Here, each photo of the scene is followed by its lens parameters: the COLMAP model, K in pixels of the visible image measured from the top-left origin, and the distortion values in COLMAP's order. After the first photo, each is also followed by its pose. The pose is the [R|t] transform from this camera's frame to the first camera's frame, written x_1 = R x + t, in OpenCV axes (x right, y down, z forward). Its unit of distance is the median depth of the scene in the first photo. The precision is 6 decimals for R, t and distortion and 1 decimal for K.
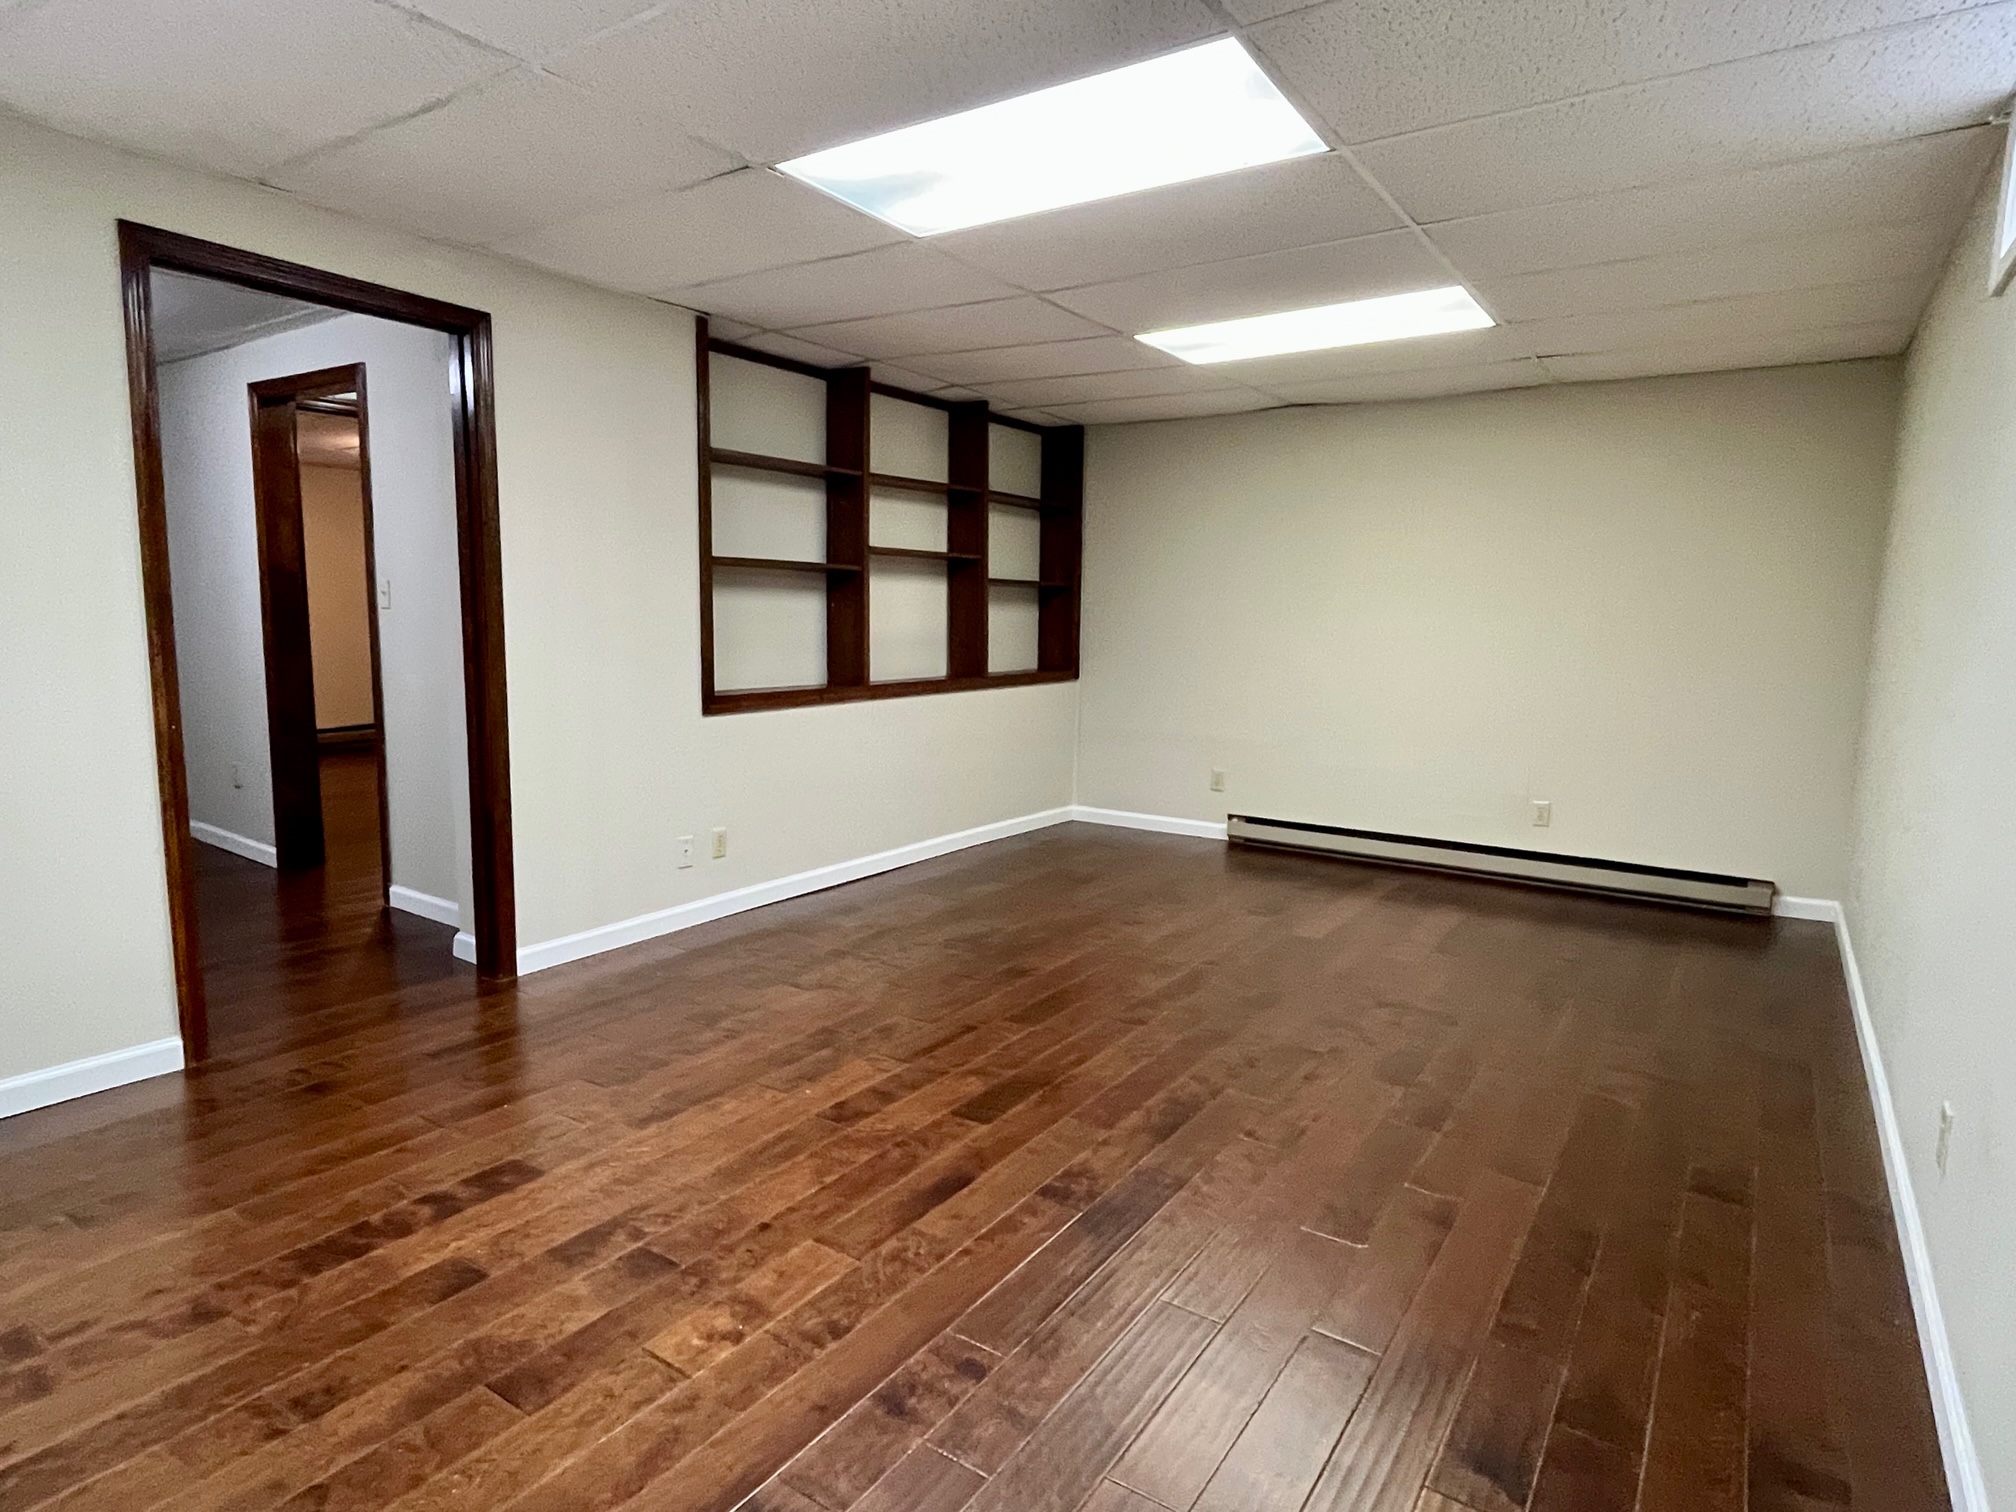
lens RADIAL K [[1119.9, 0, 1055.0], [0, 1119.9, 759.6], [0, 0, 1]] dist [-0.008456, 0.001331]
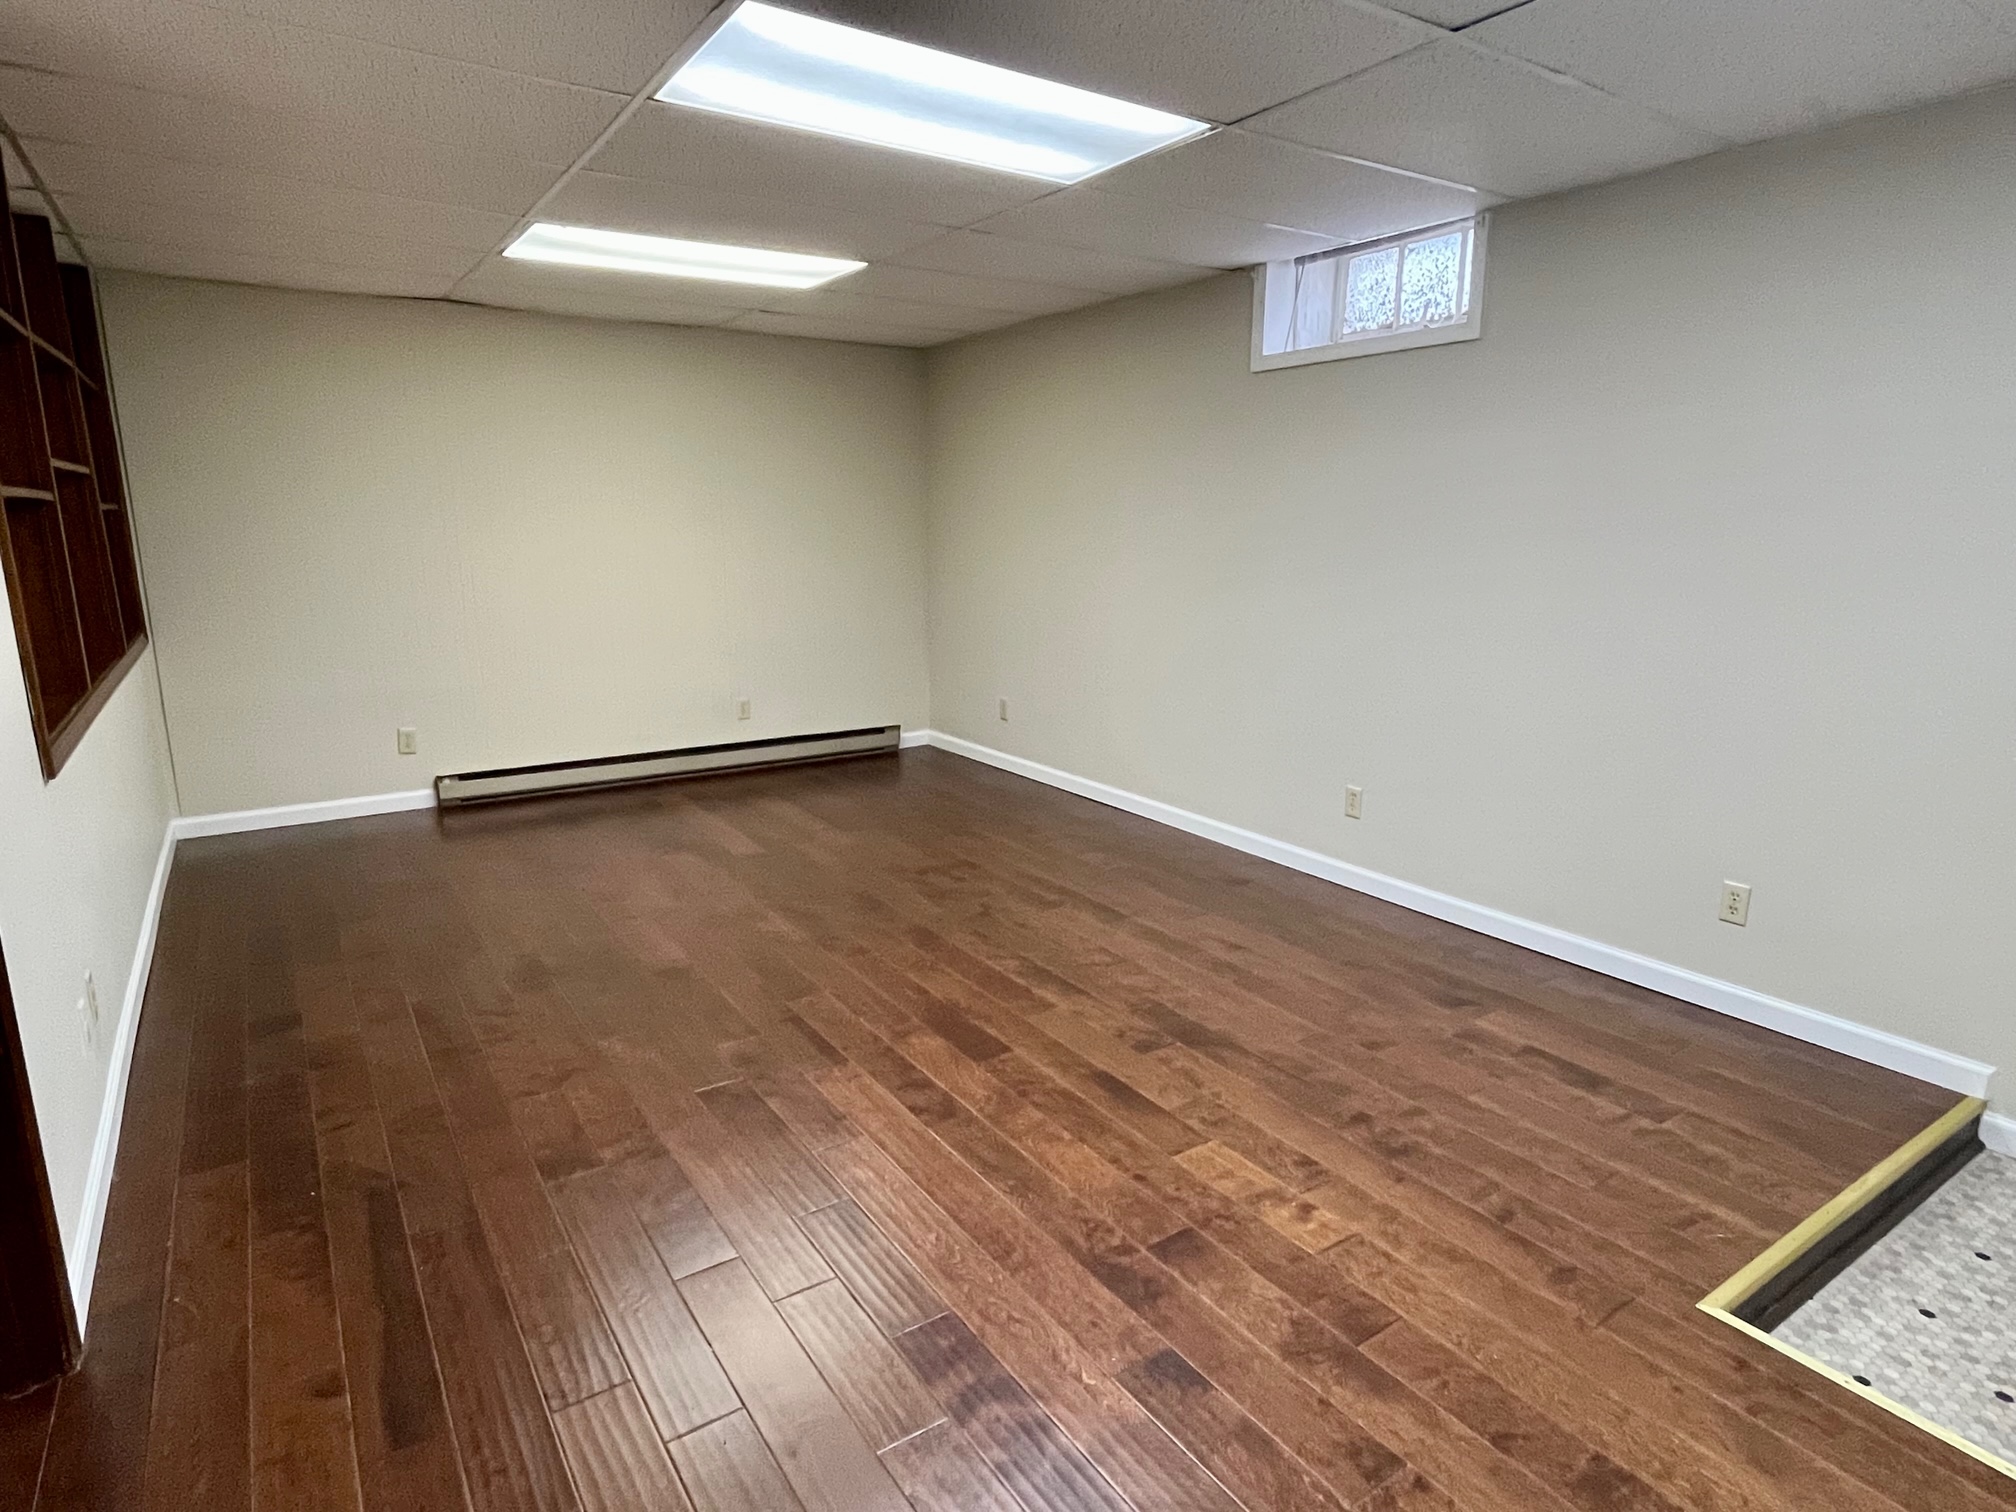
lens RADIAL K [[1112.1, 0, 1008.0], [0, 1112.1, 756.0], [0, 0, 1]] dist [-0.008937, -0.000299]
pose [[0.396878, -0.211306, 0.893218, -0.923038], [0.124623, 0.976534, 0.175643, -0.132668], [-0.909372, 0.041606, 0.413898, 0.531631]]
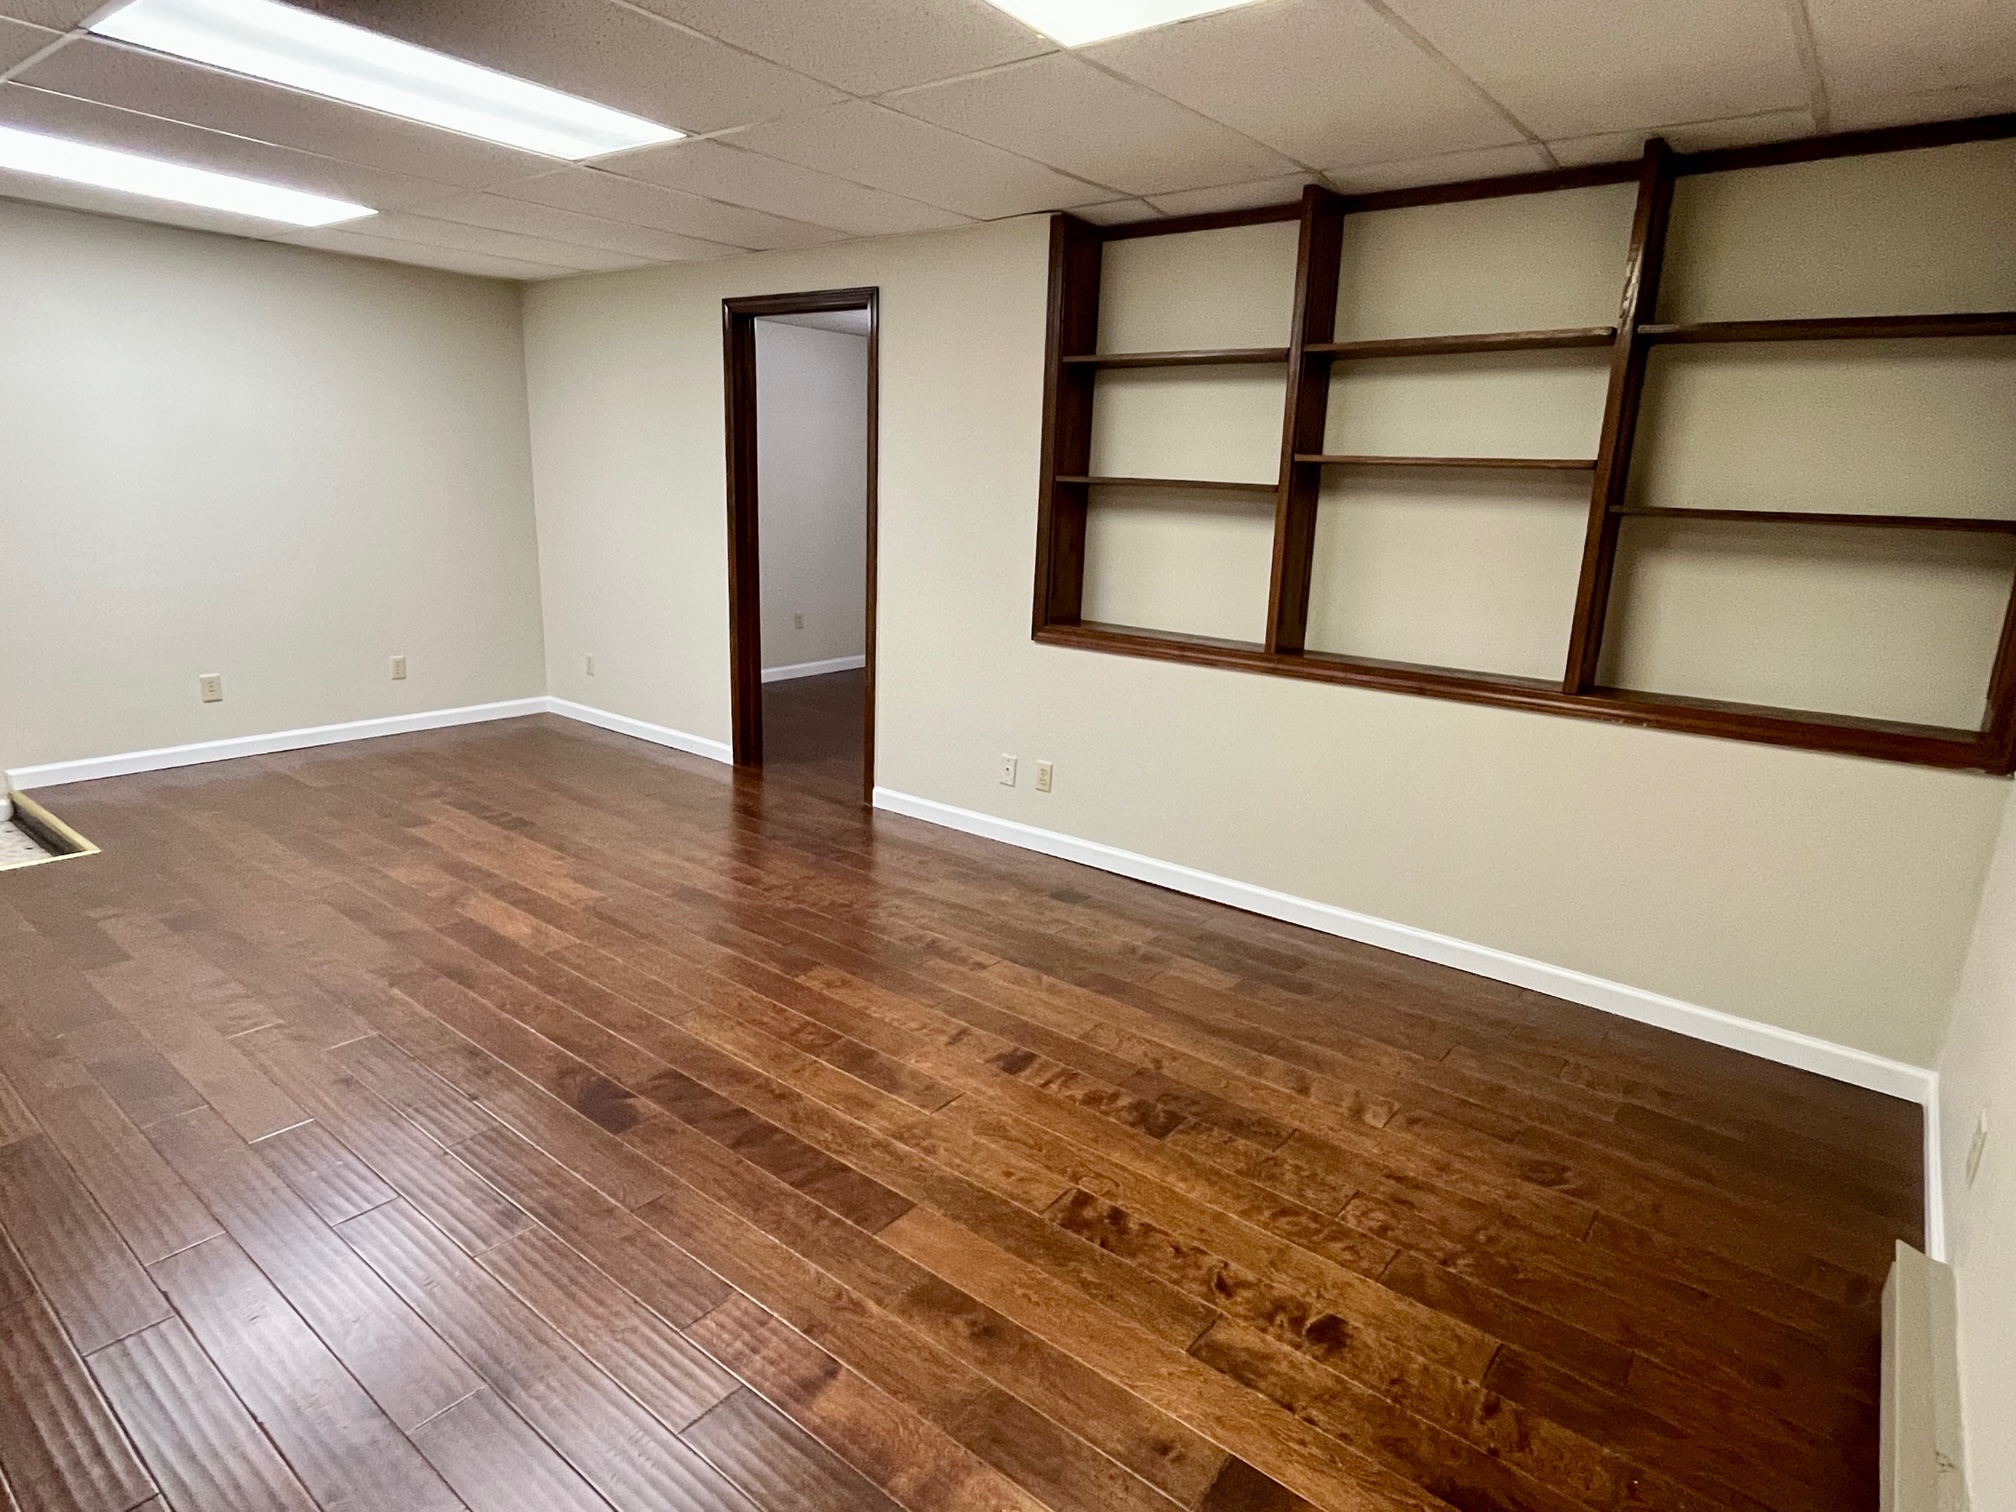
lens RADIAL K [[1112.1, 0, 1008.0], [0, 1112.1, 756.0], [0, 0, 1]] dist [-0.008937, -0.000299]
pose [[-0.094744, 0.207614, -0.973612, 0.996809], [-0.178259, 0.958666, 0.221774, -0.235026], [0.979412, 0.194567, -0.053819, 1.594648]]
